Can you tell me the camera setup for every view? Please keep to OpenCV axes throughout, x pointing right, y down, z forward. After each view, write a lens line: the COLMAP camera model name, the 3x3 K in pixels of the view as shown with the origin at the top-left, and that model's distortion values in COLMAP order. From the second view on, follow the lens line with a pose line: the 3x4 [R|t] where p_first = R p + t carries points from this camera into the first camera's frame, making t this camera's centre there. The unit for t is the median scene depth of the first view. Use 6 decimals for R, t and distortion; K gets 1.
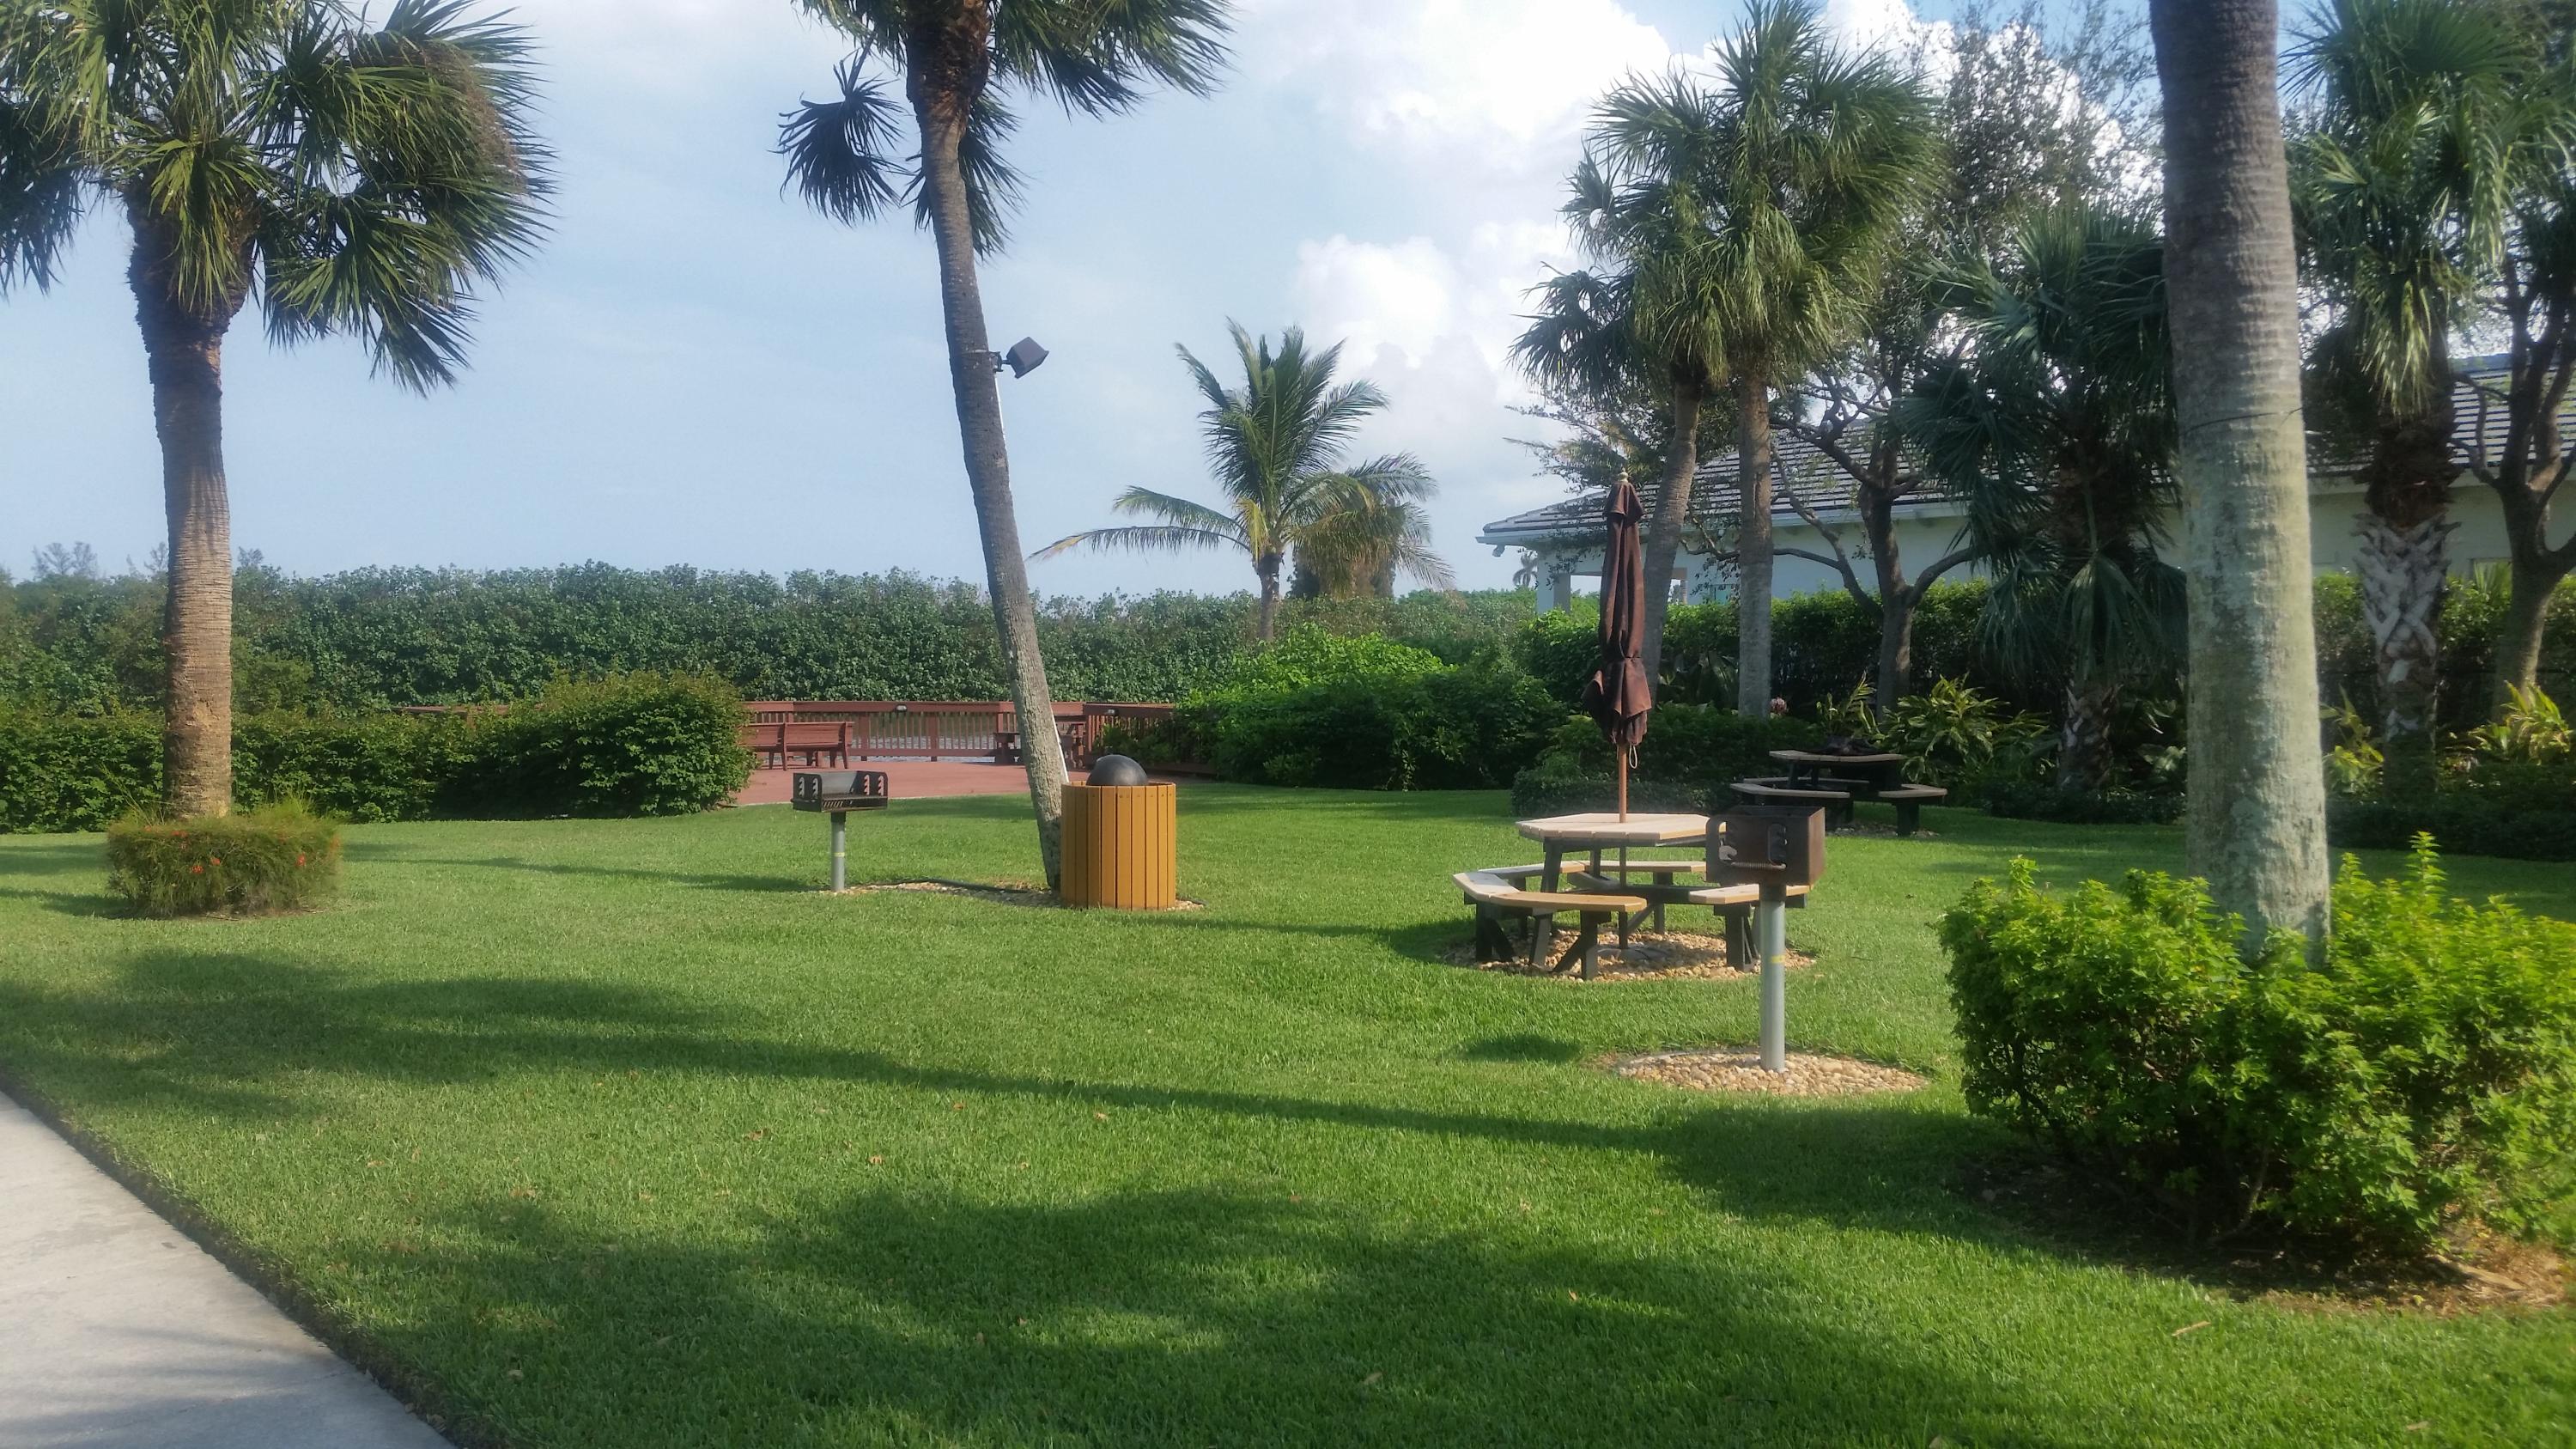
lens RADIAL K [[2126.1, 0, 1292.5], [0, 2126.1, 738.2], [0, 0, 1]] dist [0.188780, -0.389633]
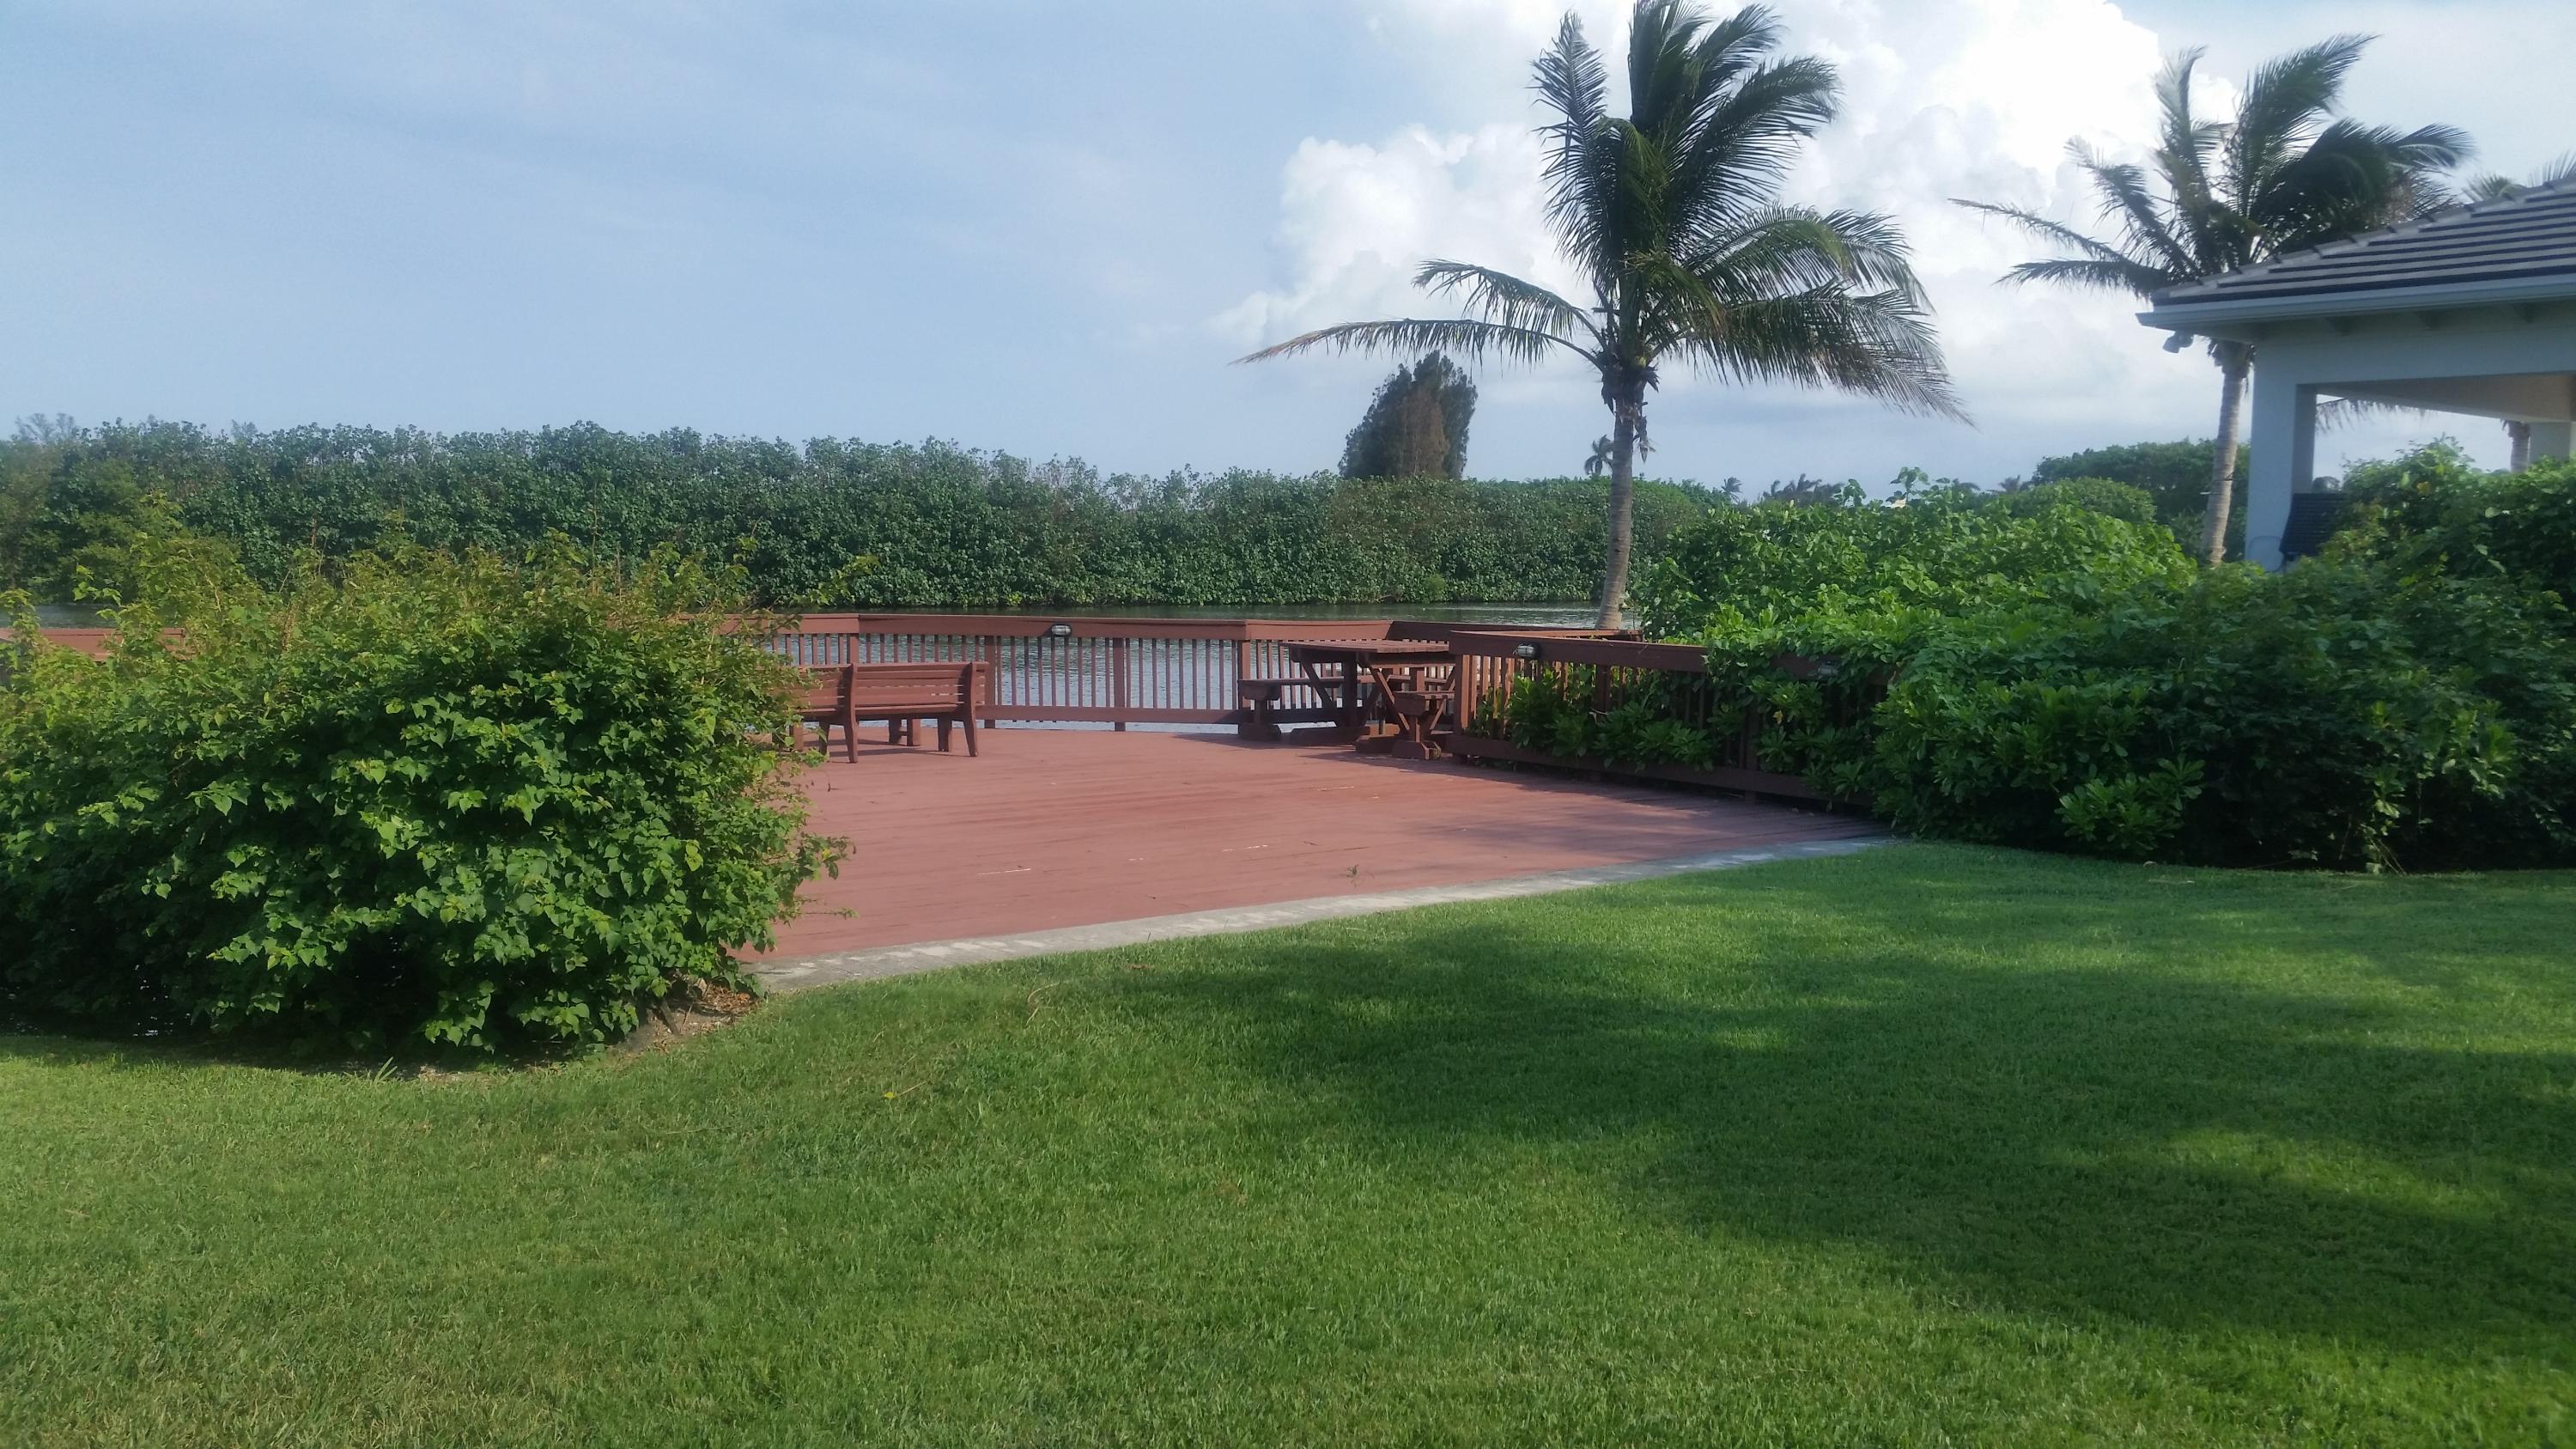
lens RADIAL K [[2126.1, 0, 1292.5], [0, 2126.1, 738.2], [0, 0, 1]] dist [0.188780, -0.389633]
pose [[0.999922, 0.011590, -0.004741, -0.042051], [-0.011338, 0.998680, 0.050103, -0.005001], [0.005315, -0.050045, 0.998733, 0.161205]]
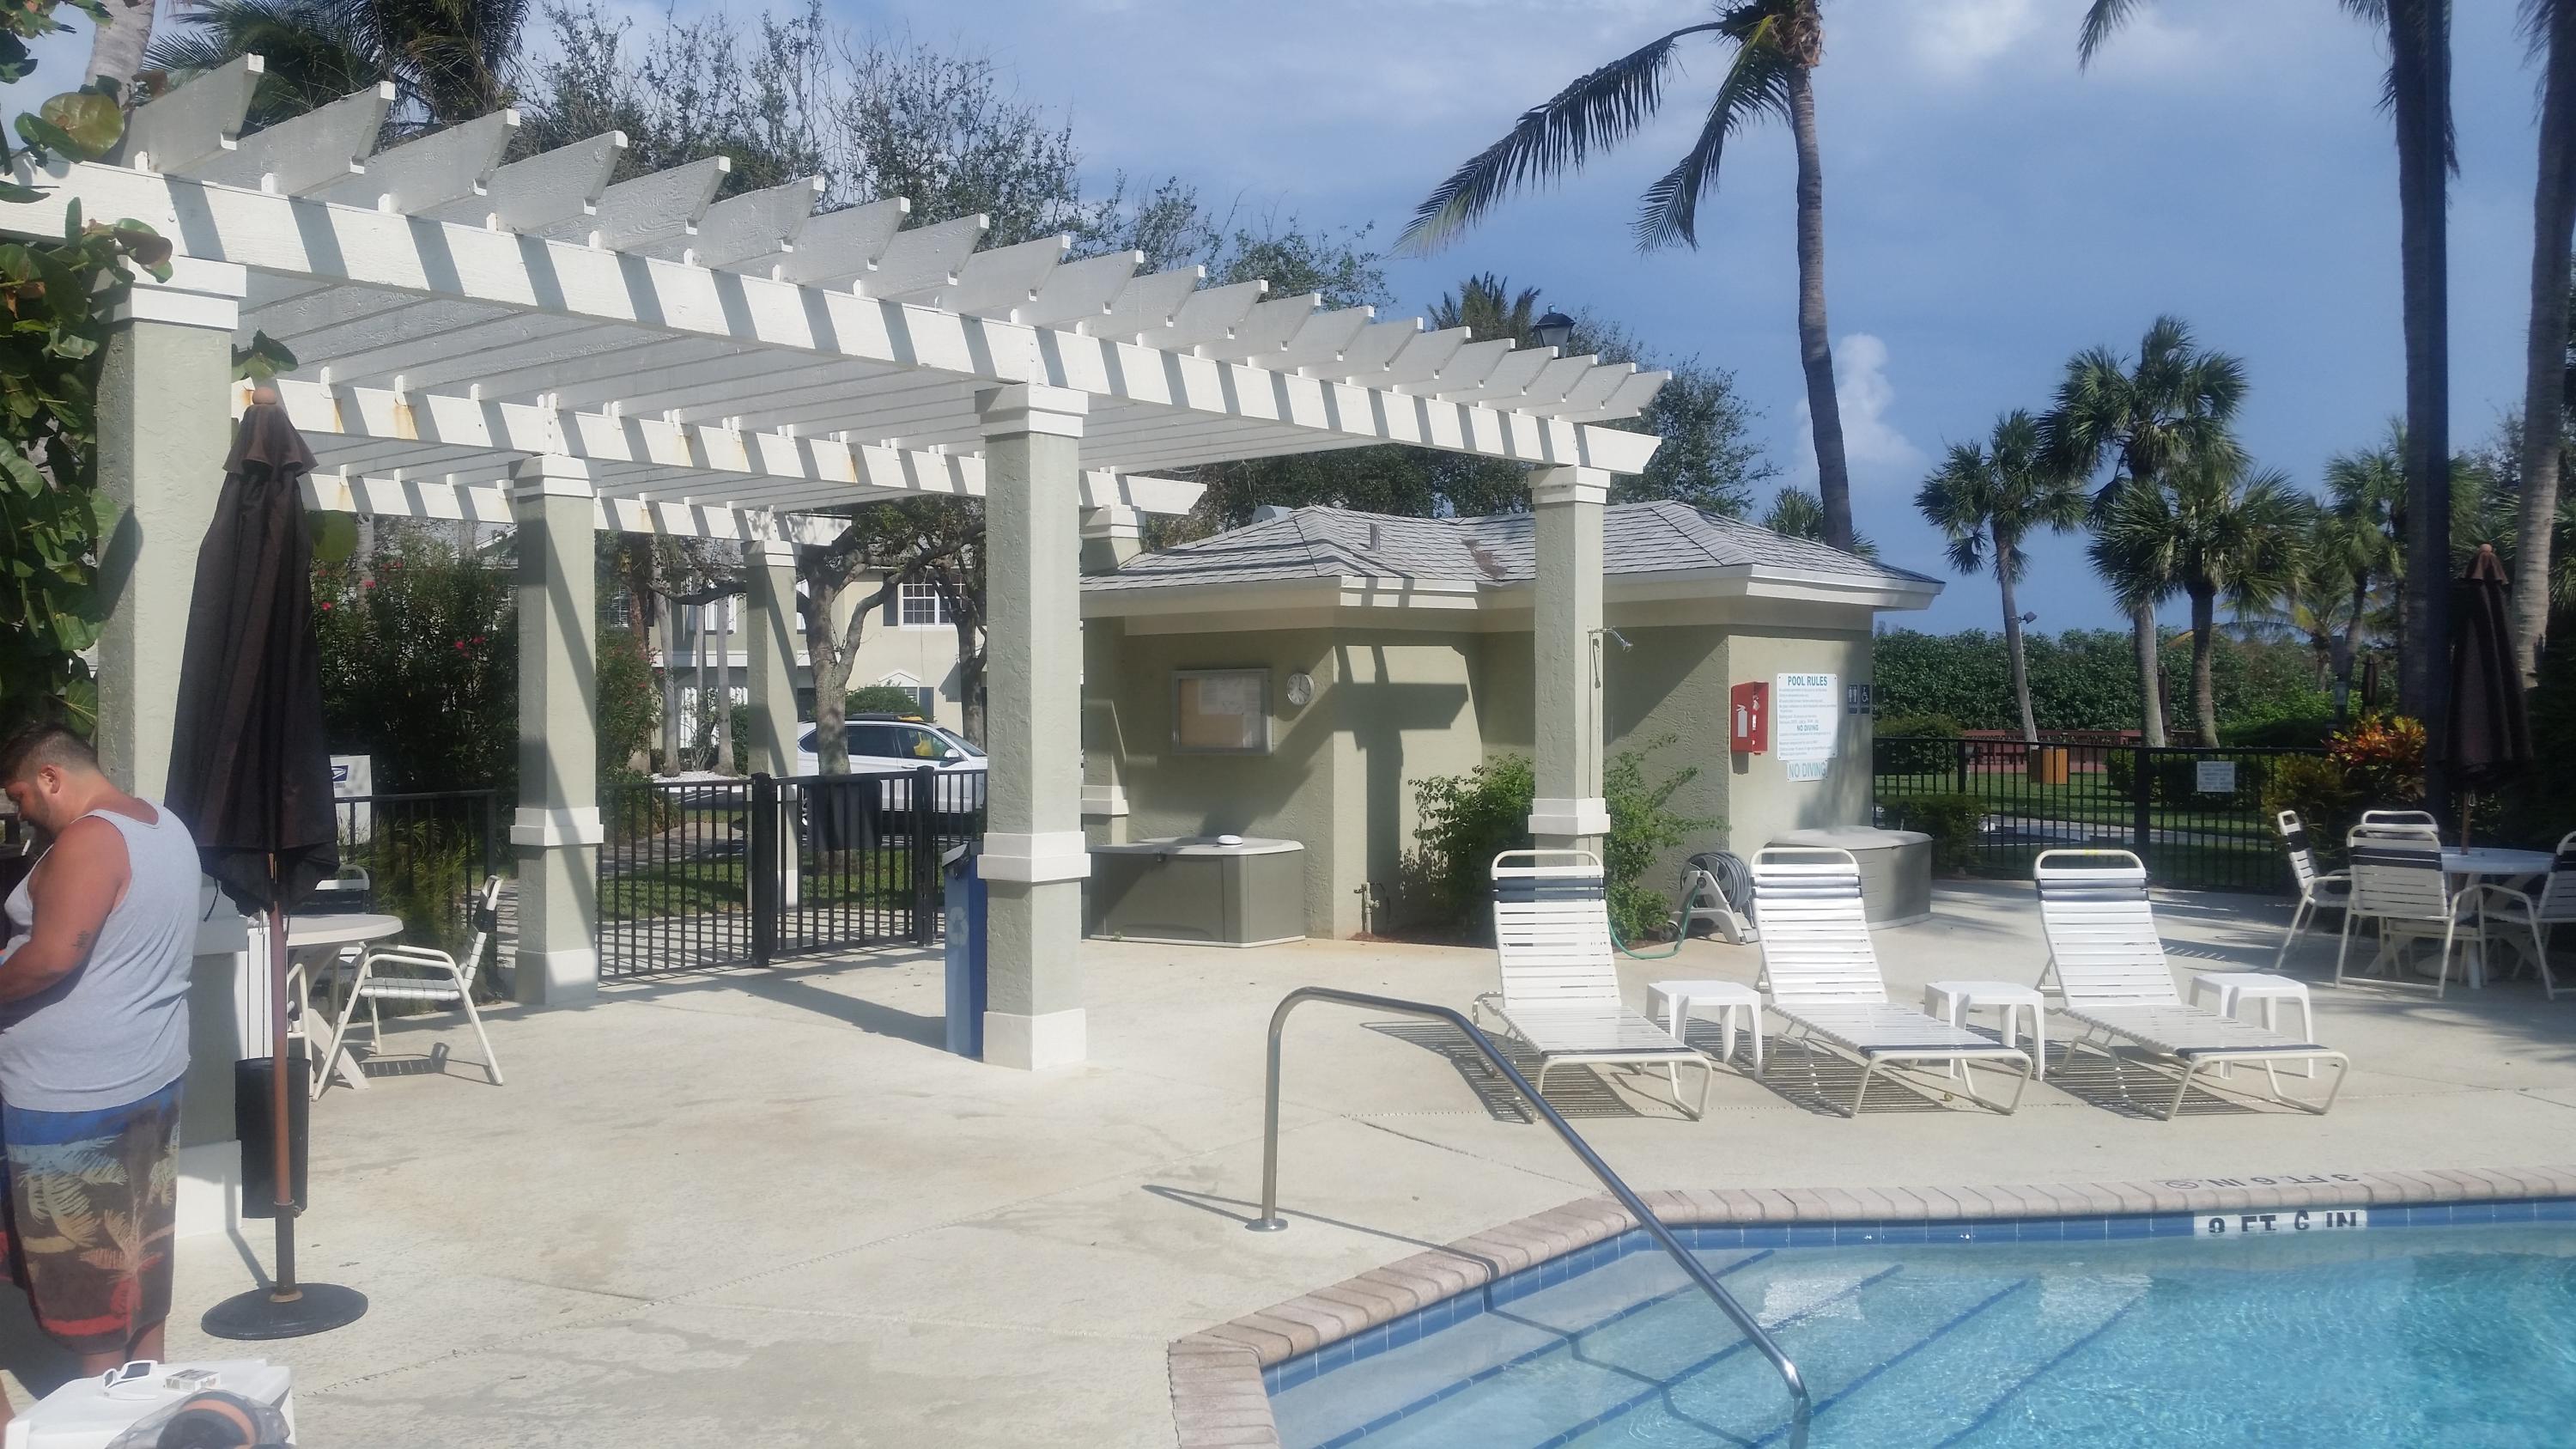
lens RADIAL K [[2126.1, 0, 1292.5], [0, 2126.1, 738.2], [0, 0, 1]] dist [0.188780, -0.389633]
pose [[0.829079, 0.000404, -0.559131, 0.105172], [-0.010177, 0.999845, -0.014368, 0.007338], [0.559039, 0.017603, 0.828955, -0.310314]]
